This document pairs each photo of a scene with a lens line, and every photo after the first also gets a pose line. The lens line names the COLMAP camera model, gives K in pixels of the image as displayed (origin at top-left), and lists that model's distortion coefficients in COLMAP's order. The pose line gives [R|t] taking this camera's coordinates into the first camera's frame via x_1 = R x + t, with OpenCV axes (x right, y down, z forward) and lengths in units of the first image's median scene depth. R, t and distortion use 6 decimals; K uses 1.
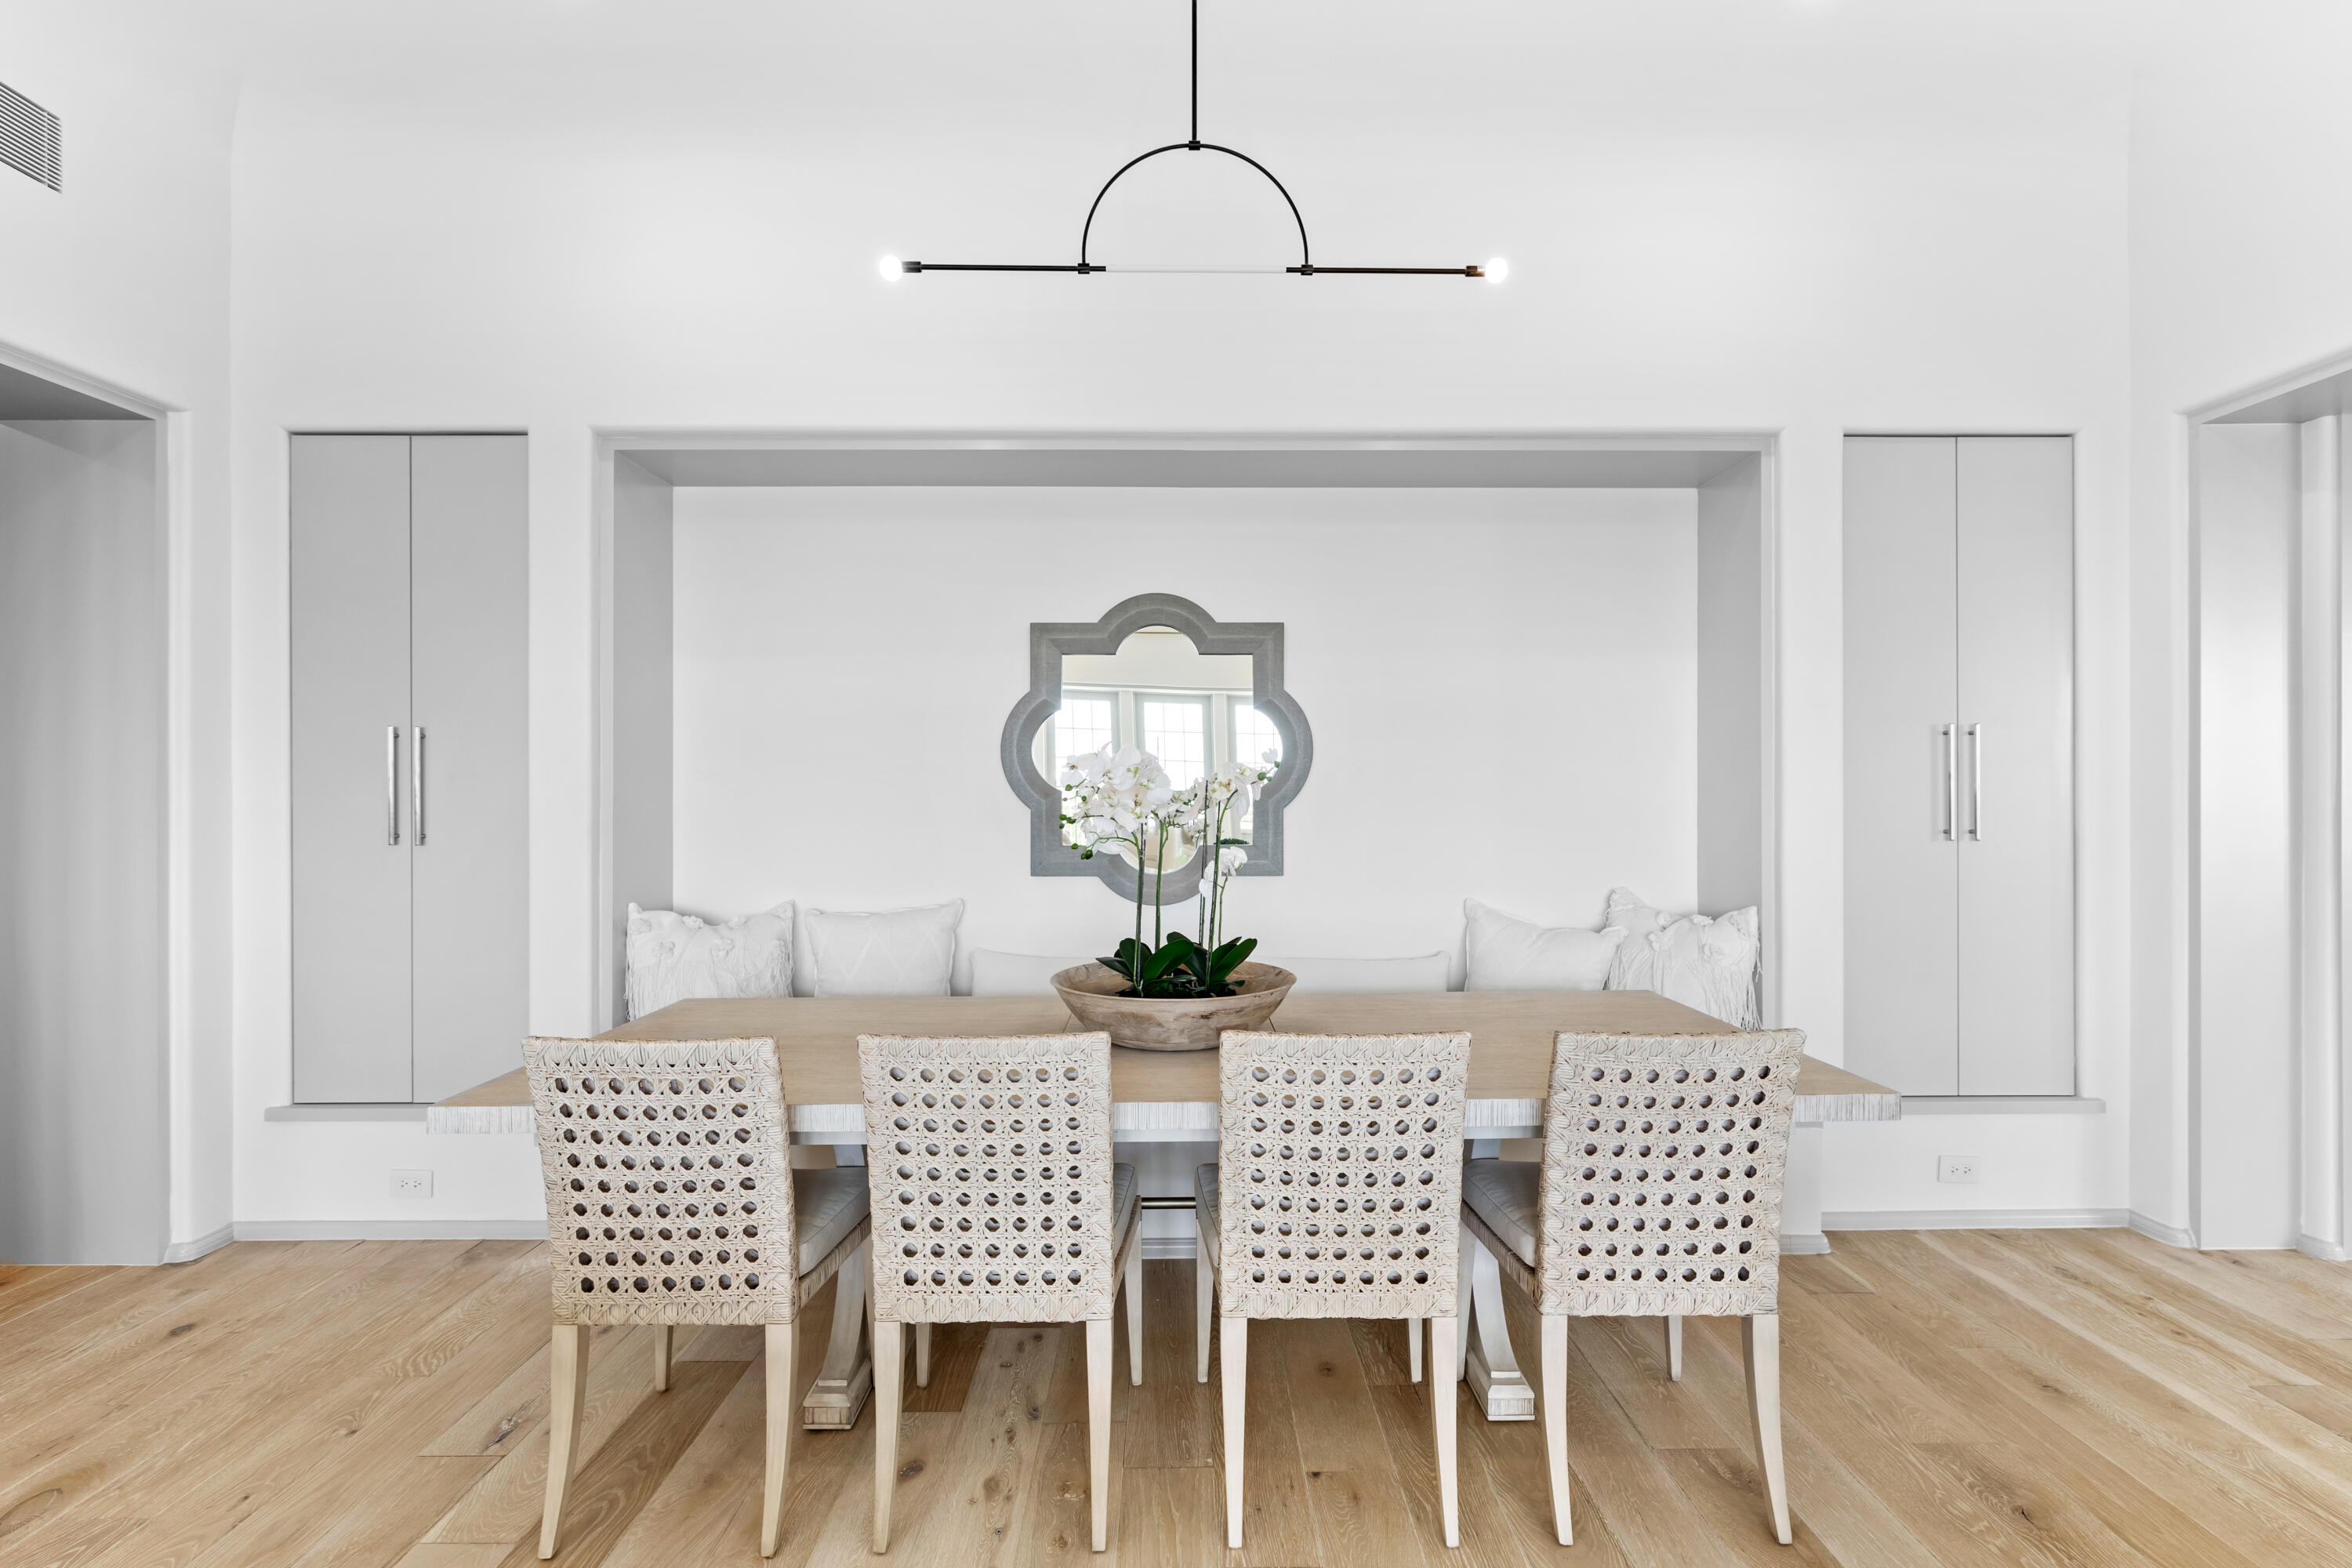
lens RADIAL K [[1107.2, 0, 1176.0], [0, 1107.2, 784.0], [0, 0, 1]] dist [-0.001856, -0.000212]
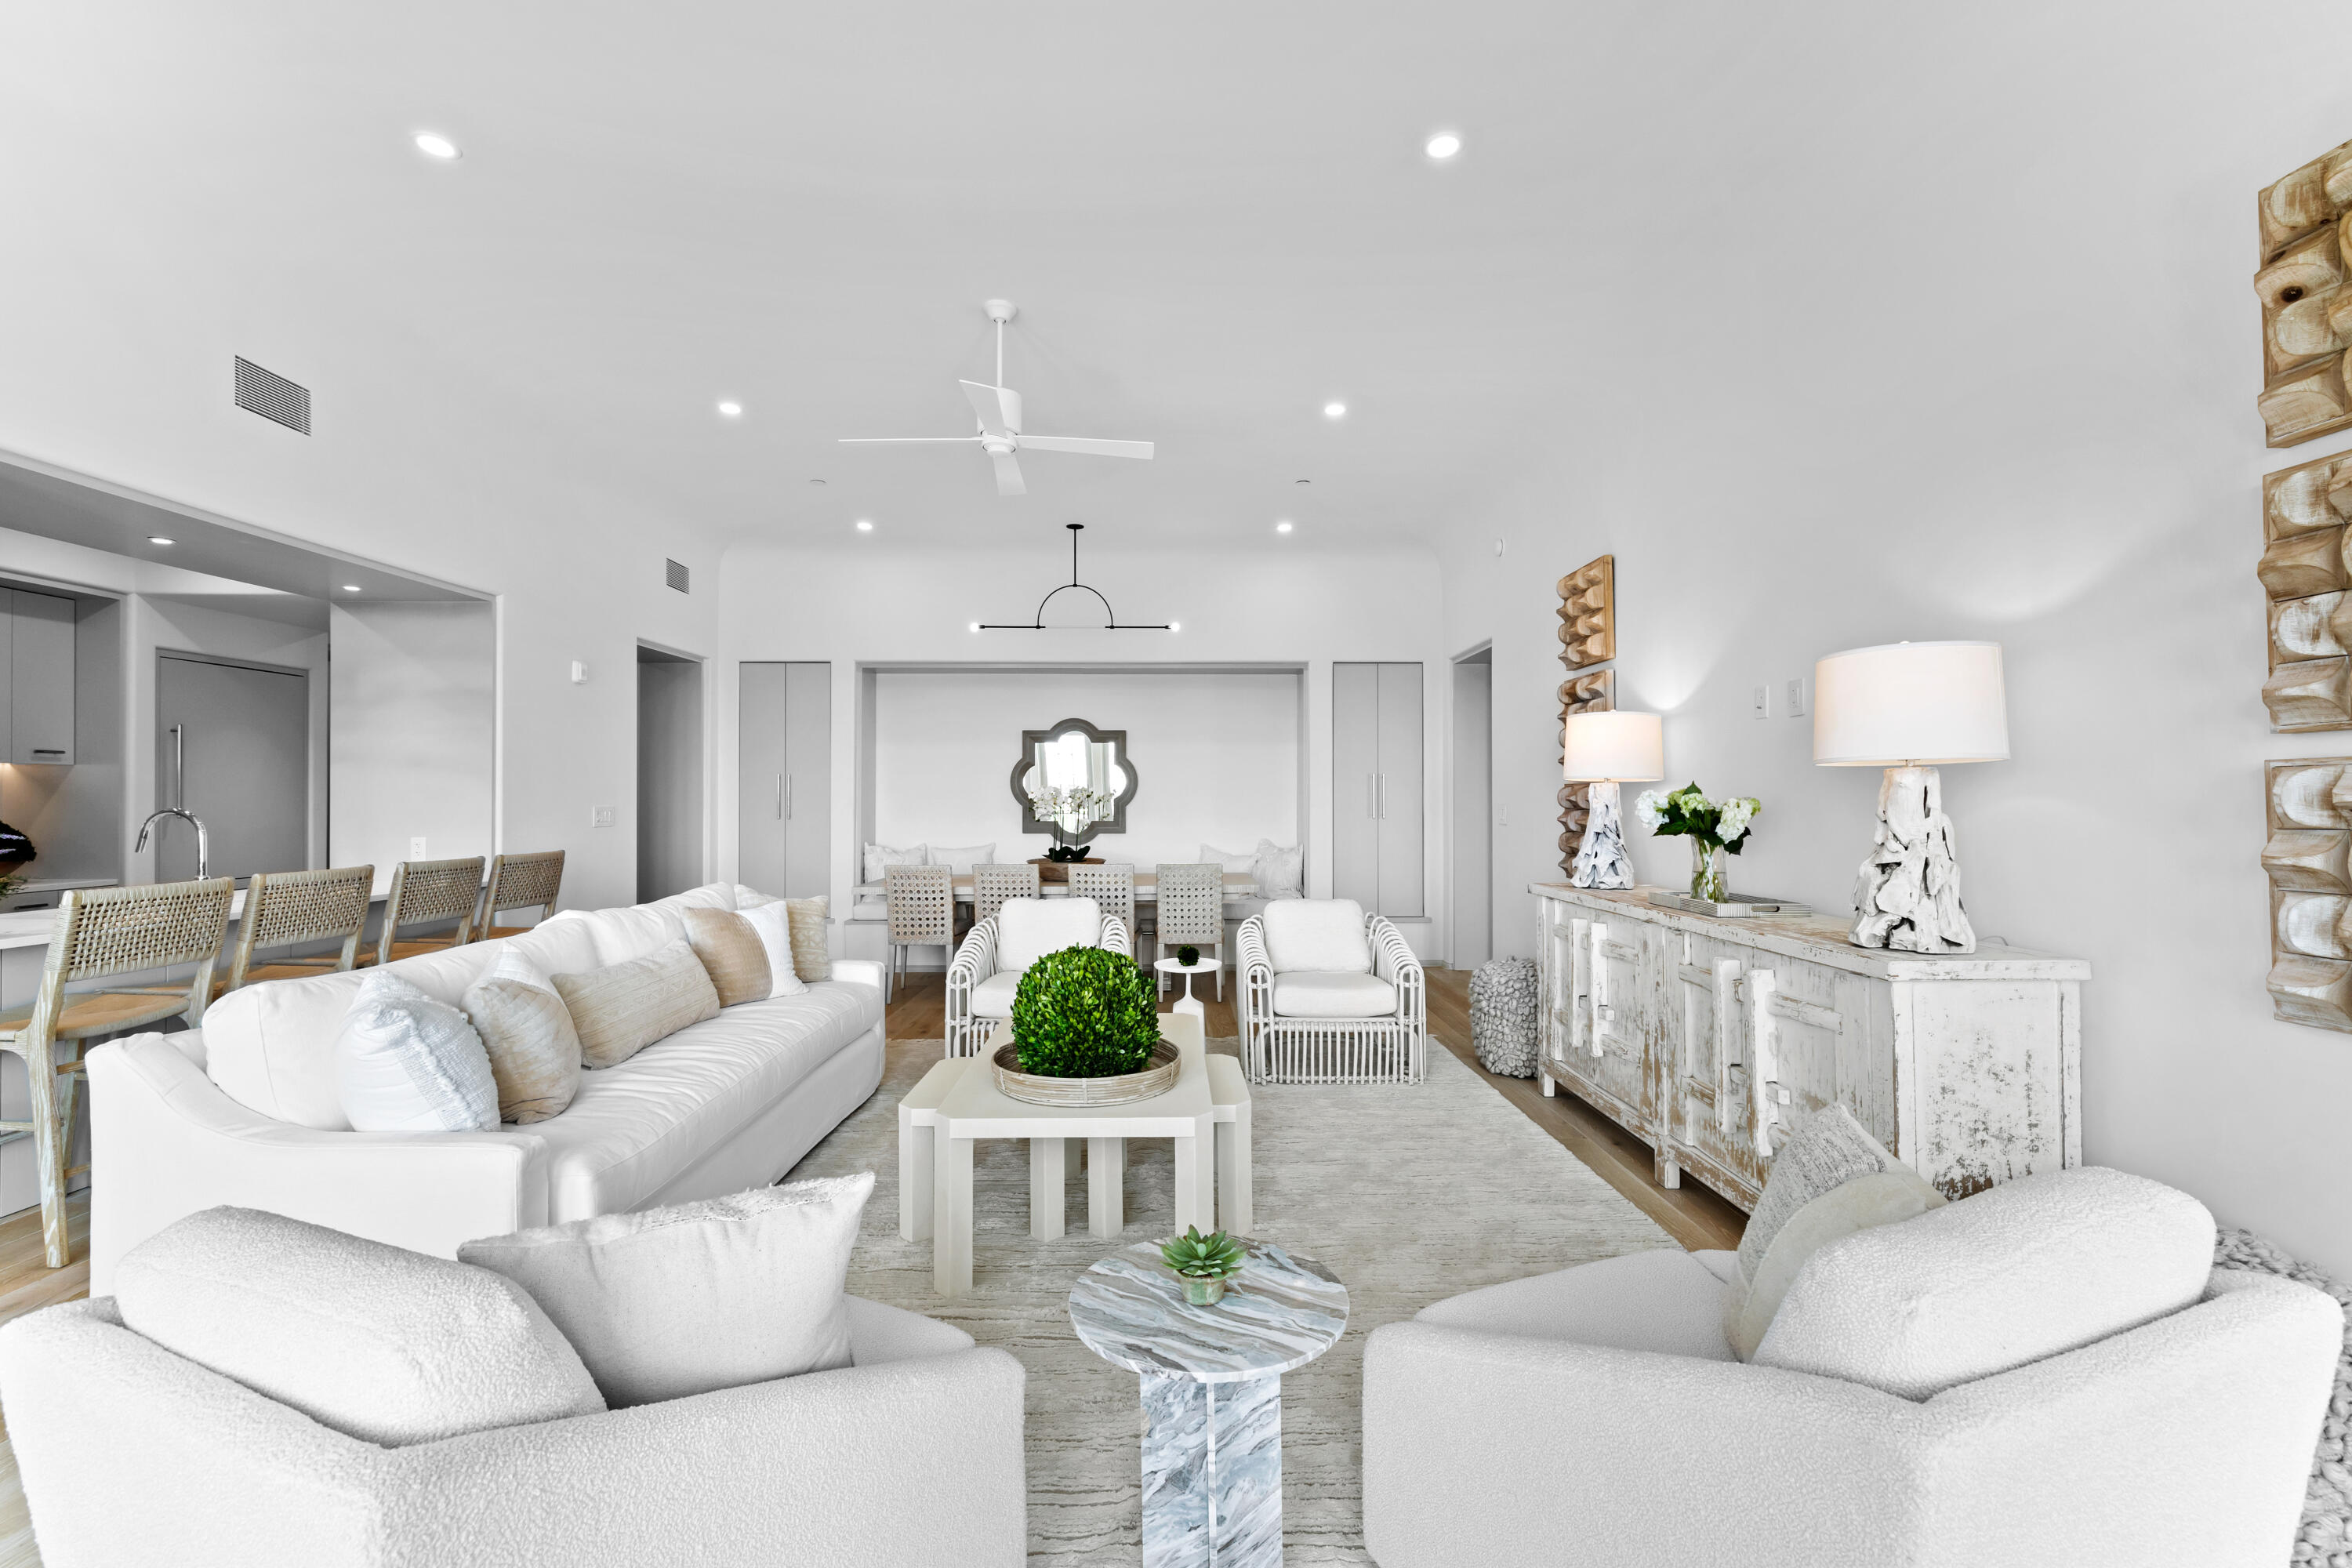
lens RADIAL K [[993.7, 0, 1174.4], [0, 993.7, 792.7], [0, 0, 1]] dist [0.001394, -0.000318]
pose [[0.999969, 0.003059, 0.007254, 0.195581], [-0.003097, 0.999982, 0.005224, -0.019898], [-0.007238, -0.005246, 0.999960, -1.243352]]
